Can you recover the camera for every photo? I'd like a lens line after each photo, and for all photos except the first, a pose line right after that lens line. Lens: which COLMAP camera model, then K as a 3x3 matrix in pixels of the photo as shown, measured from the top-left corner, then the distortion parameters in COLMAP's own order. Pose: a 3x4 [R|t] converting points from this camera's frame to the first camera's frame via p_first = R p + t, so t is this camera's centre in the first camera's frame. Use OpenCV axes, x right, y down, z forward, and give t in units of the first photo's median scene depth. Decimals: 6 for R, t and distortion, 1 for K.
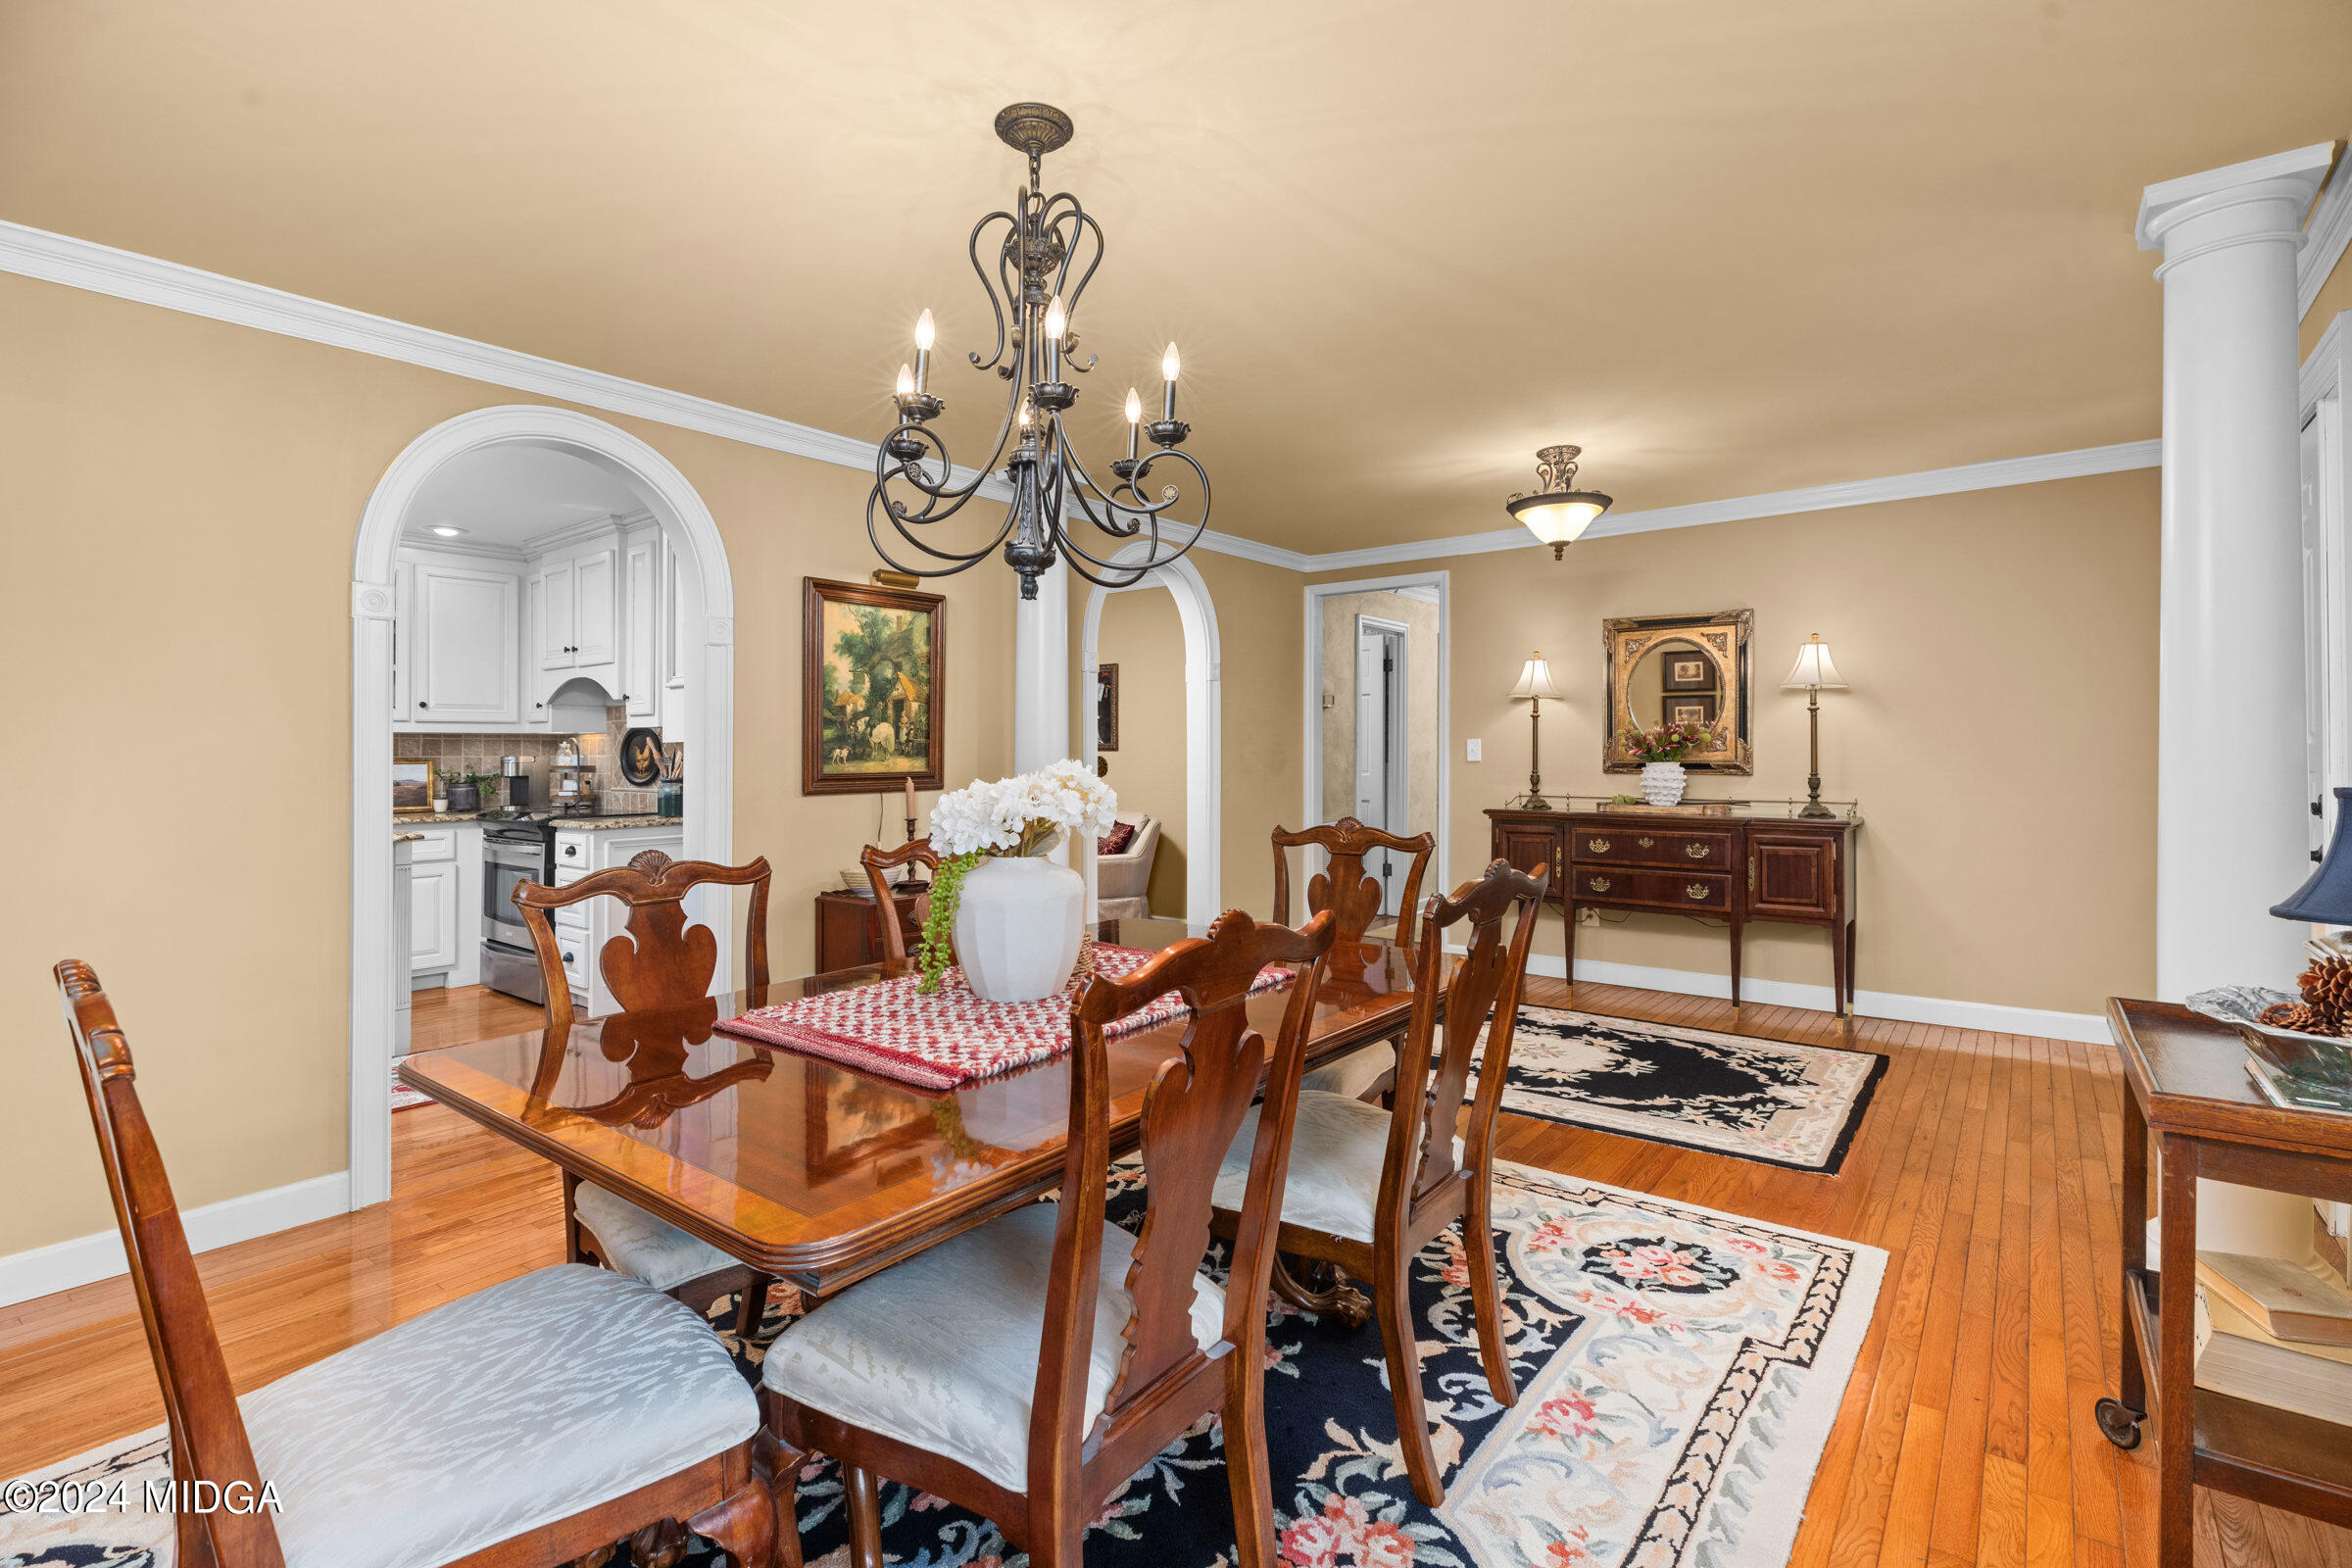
lens RADIAL K [[1078.4, 0, 1188.1], [0, 1078.4, 770.6], [0, 0, 1]] dist [0.010216, -0.004218]
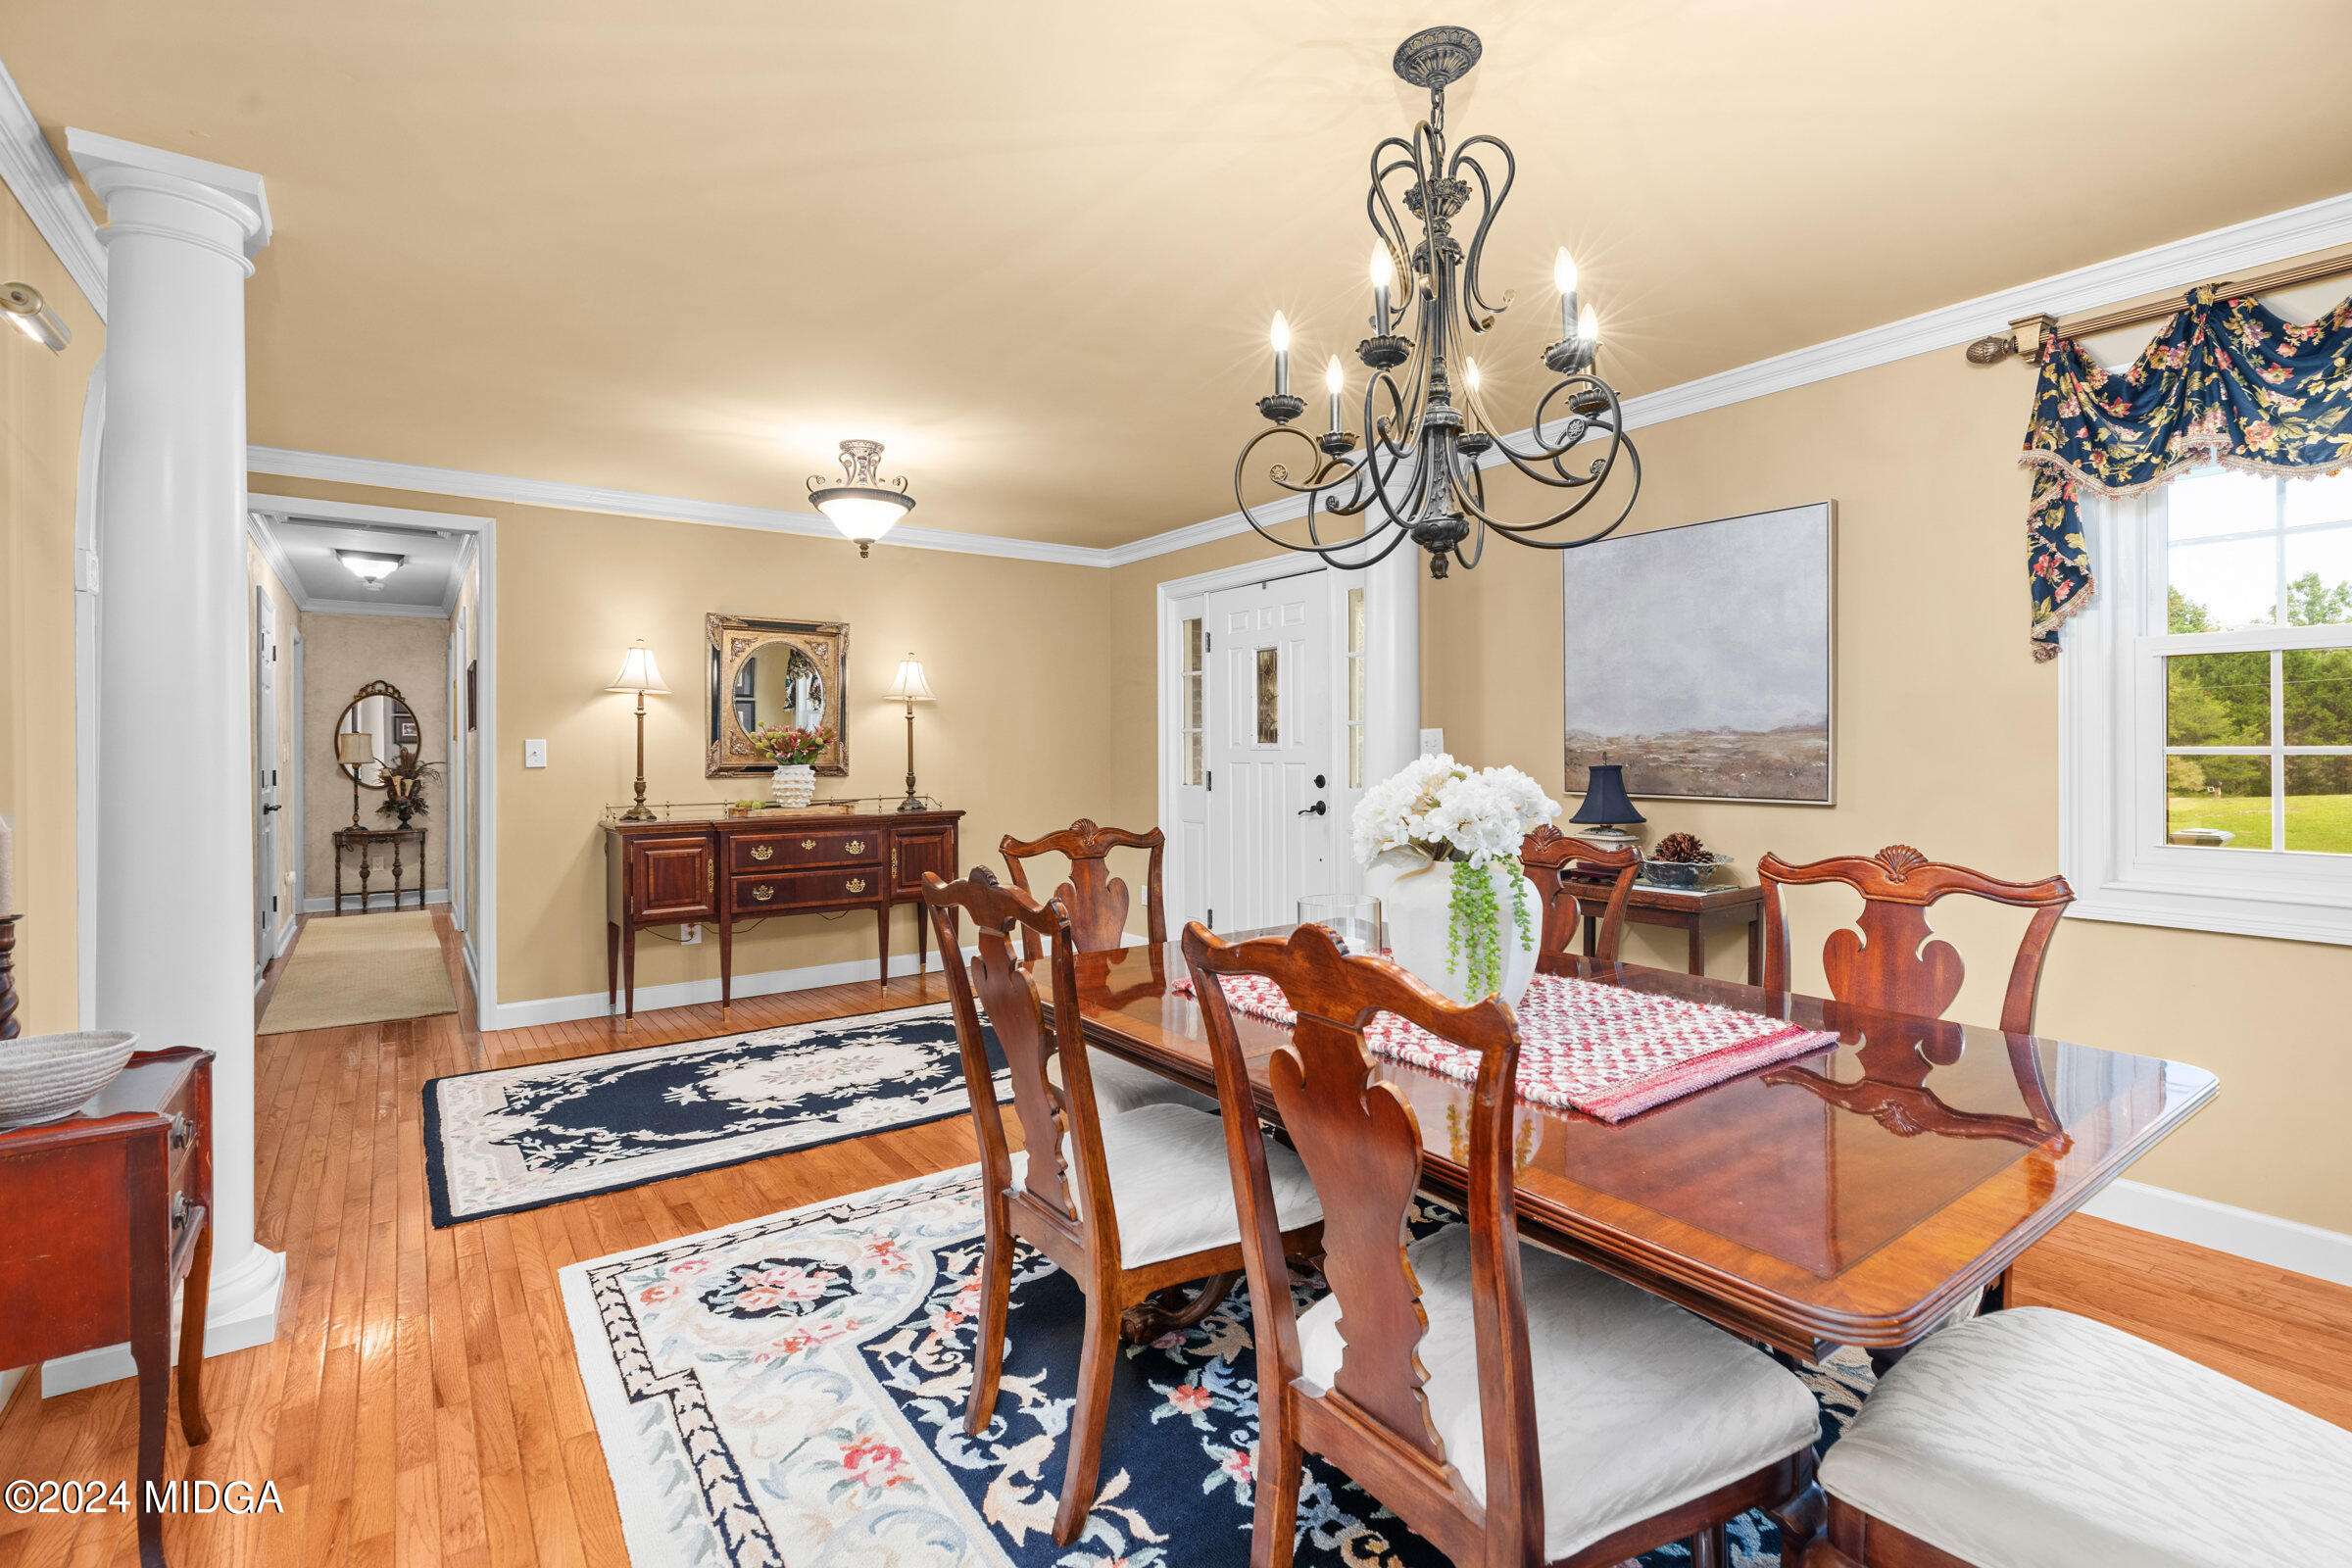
lens RADIAL K [[1078.4, 0, 1181.5], [0, 1078.4, 773.8], [0, 0, 1]] dist [0.010216, -0.004218]
pose [[0.278195, -0.019749, 0.960322, -0.563768], [0.022778, 0.999643, 0.013958, -0.007030], [-0.960254, 0.017991, 0.278546, 0.488919]]
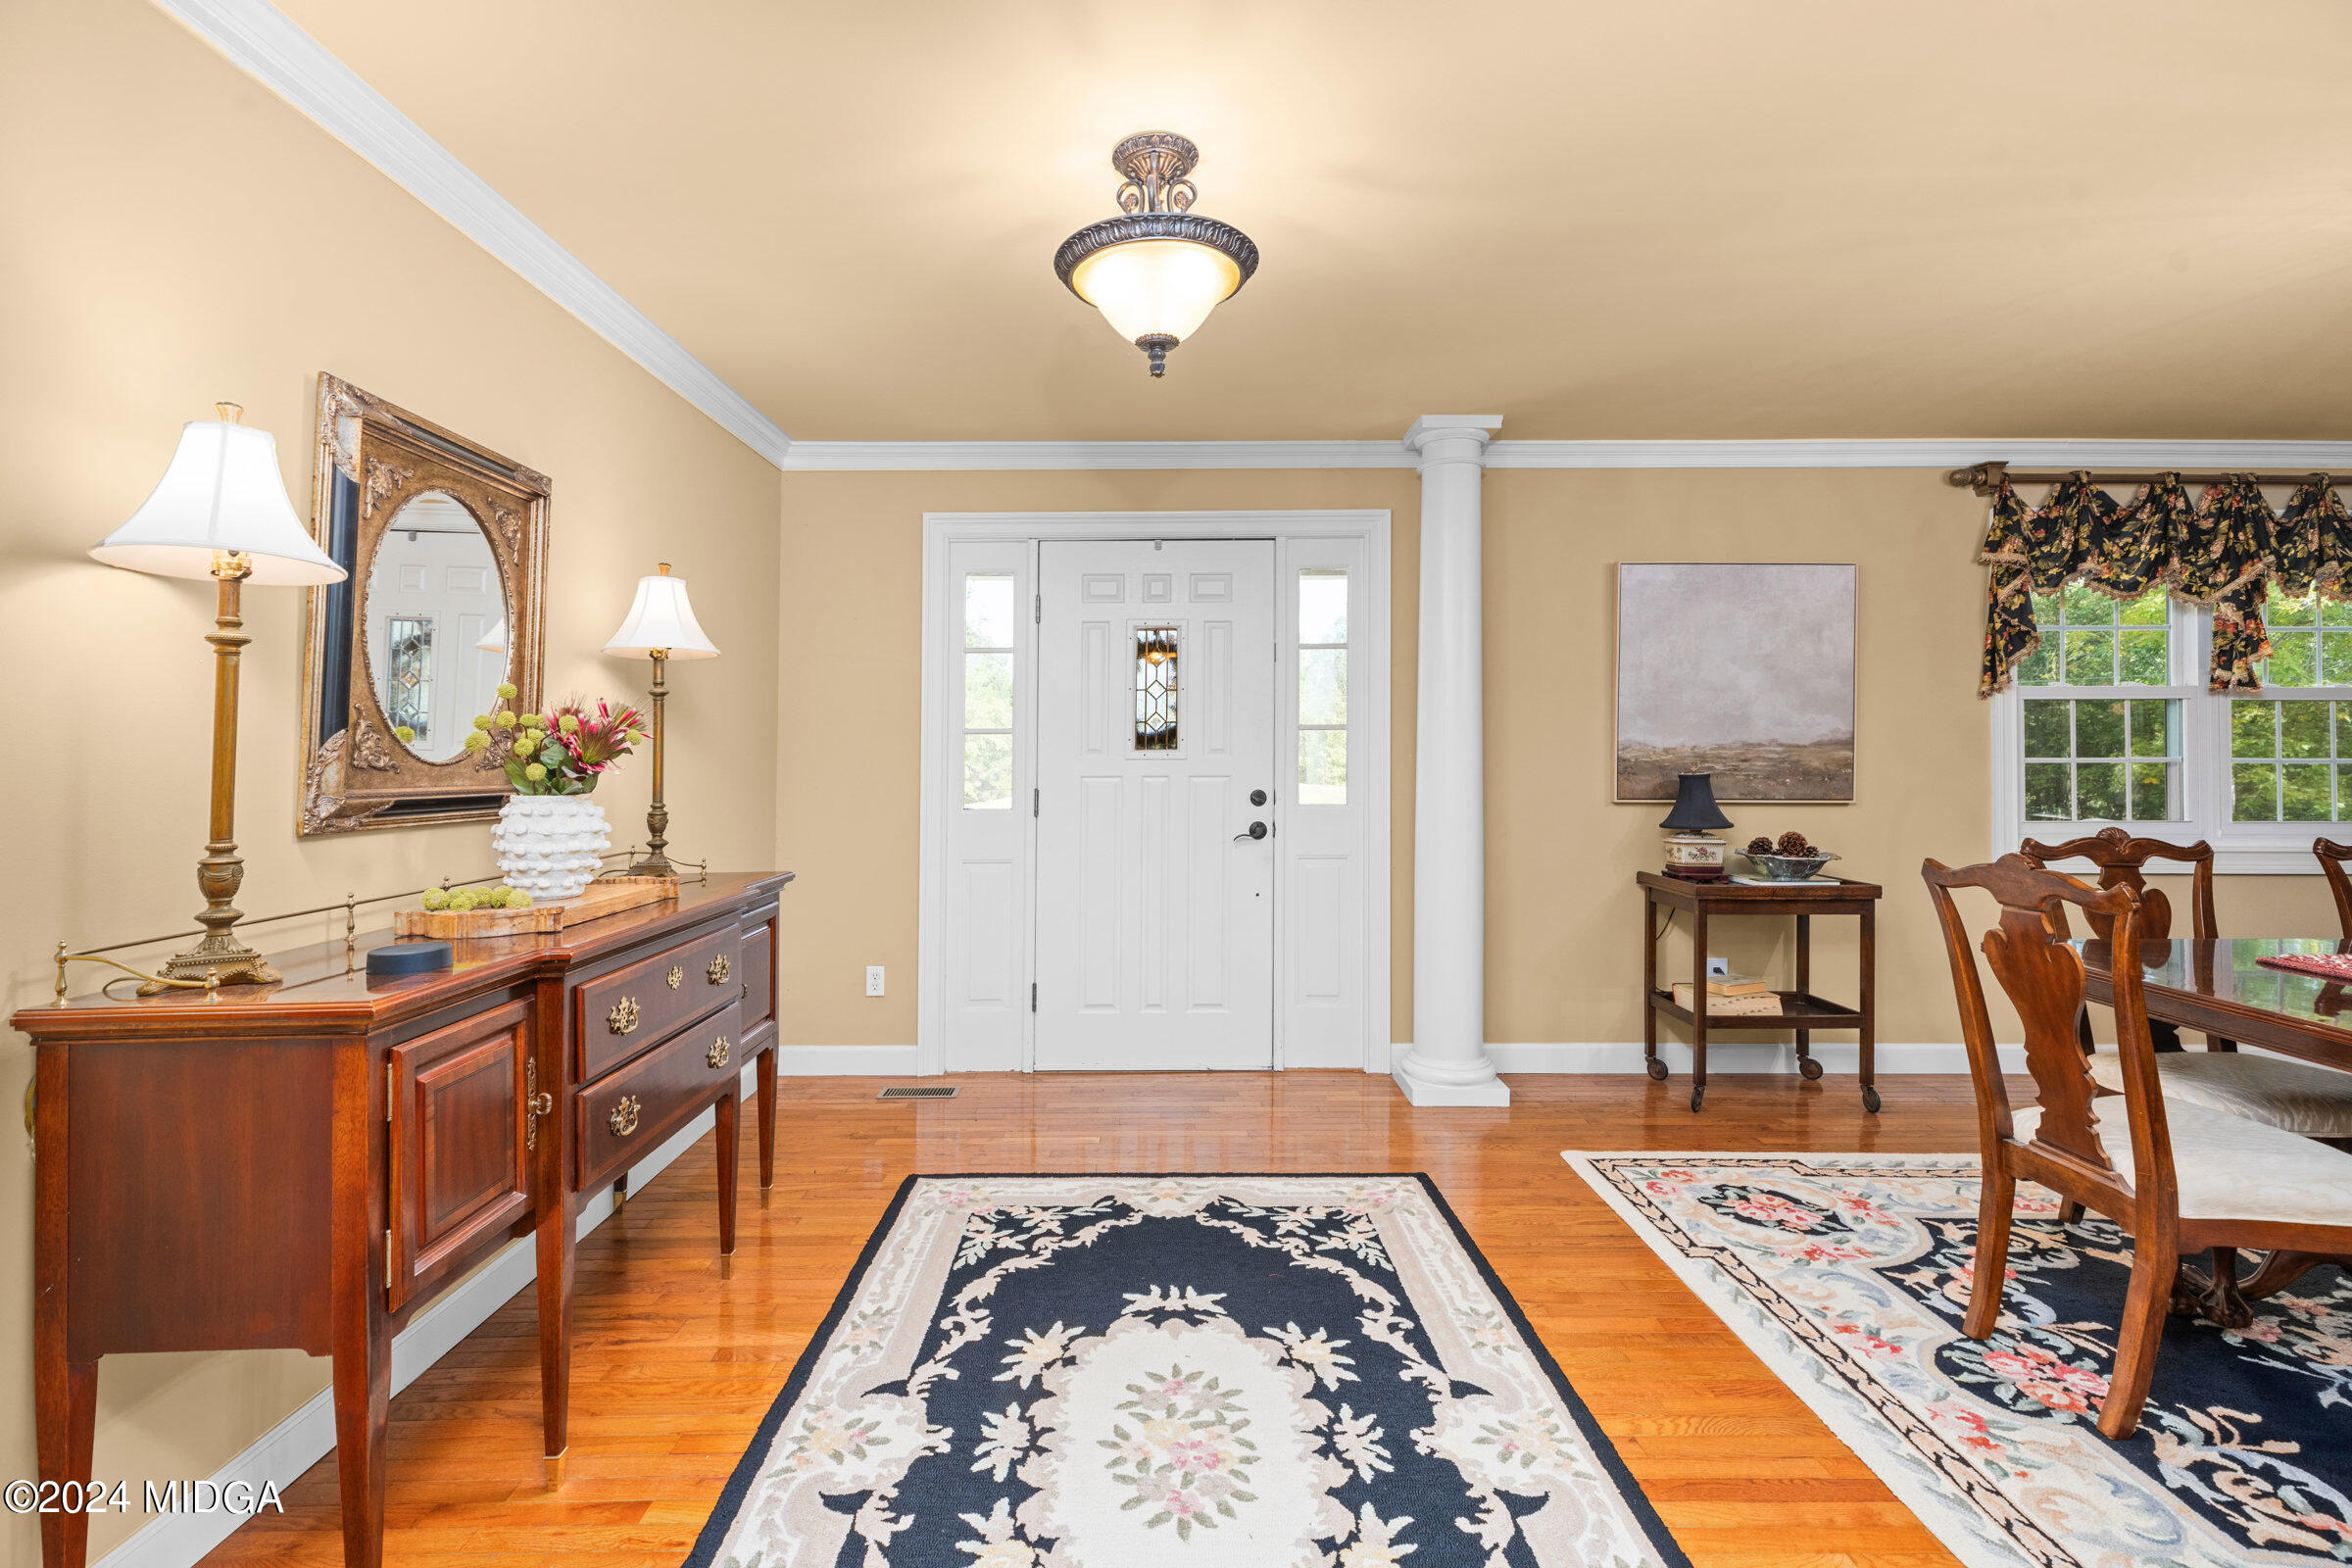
lens RADIAL K [[1078.4, 0, 1170.9], [0, 1078.4, 757.9], [0, 0, 1]] dist [0.010216, -0.004218]
pose [[-0.614557, 0.000934, 0.788872, -0.050840], [0.018567, 0.999739, 0.013281, -0.030303], [-0.788654, 0.022809, -0.614414, 1.407489]]
